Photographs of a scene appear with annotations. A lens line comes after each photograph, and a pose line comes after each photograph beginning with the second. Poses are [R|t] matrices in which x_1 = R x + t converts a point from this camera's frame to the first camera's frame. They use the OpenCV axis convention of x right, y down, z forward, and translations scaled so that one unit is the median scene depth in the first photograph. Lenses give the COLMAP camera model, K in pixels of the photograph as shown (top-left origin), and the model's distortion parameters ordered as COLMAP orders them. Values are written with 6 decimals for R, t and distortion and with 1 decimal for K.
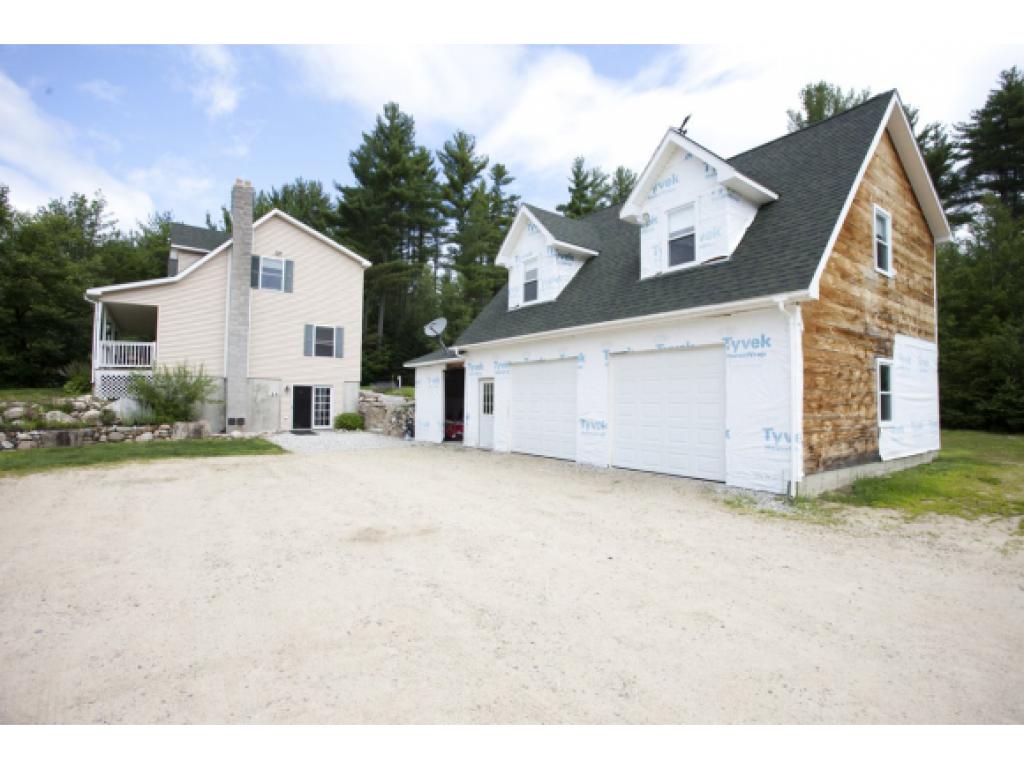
lens RADIAL K [[517.2, 0, 512.0], [0, 517.2, 384.5], [0, 0, 1]] dist [-0.057110, 0.024777]
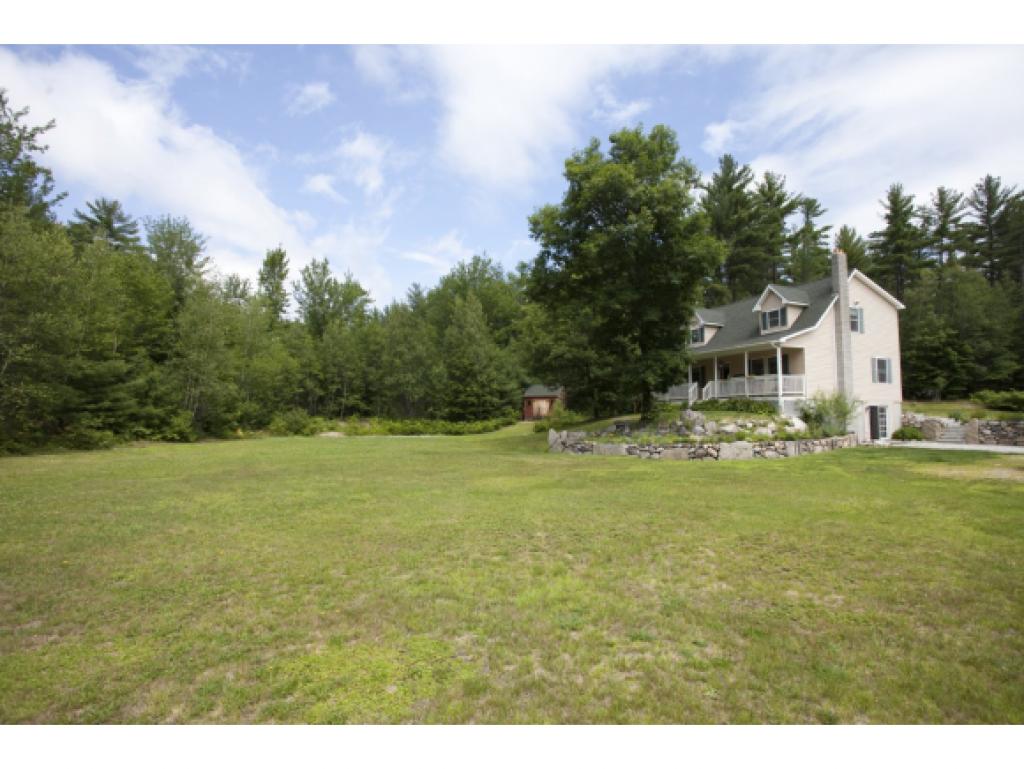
lens RADIAL K [[517.2, 0, 512.0], [0, 517.2, 384.5], [0, 0, 1]] dist [-0.057110, 0.024777]
pose [[0.969073, -0.021970, -0.245795, -0.905177], [0.011088, 0.998900, -0.045570, -0.004708], [0.246525, 0.041435, 0.968250, -0.376215]]
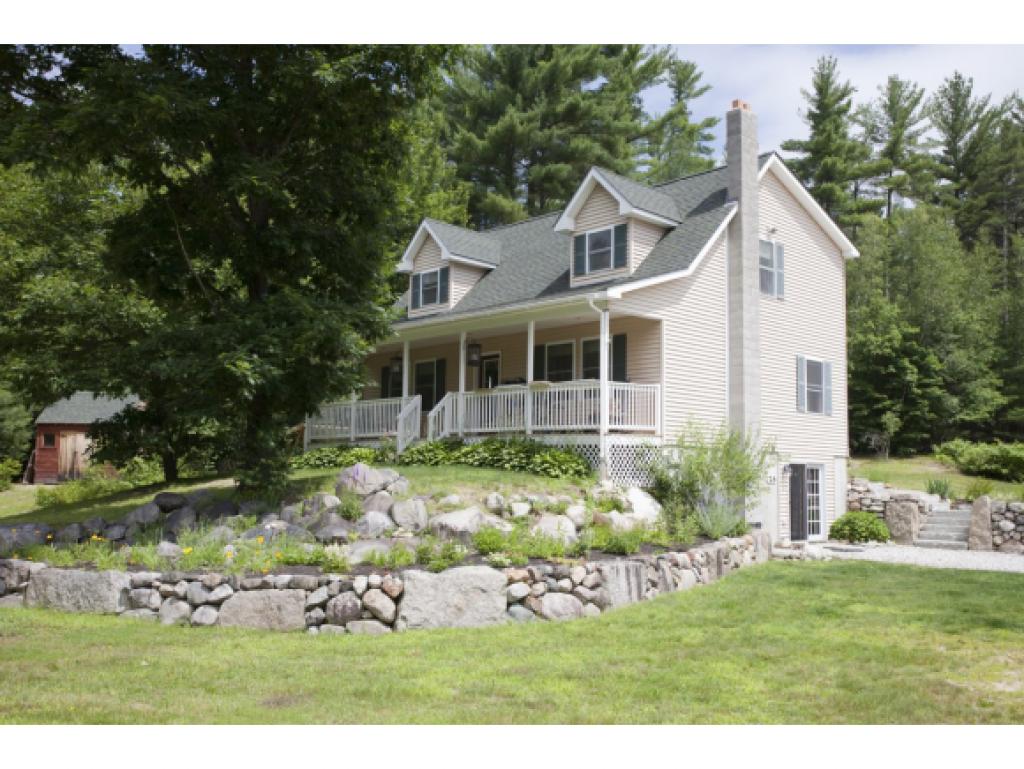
lens RADIAL K [[989.7, 0, 512.0], [0, 989.7, 384.5], [0, 0, 1]] dist [-0.001062, 0.000513]
pose [[0.992334, 0.020434, 0.121882, -0.803916], [-0.011513, 0.997233, -0.073448, -0.002841], [-0.123046, 0.071482, 0.989823, -0.022907]]
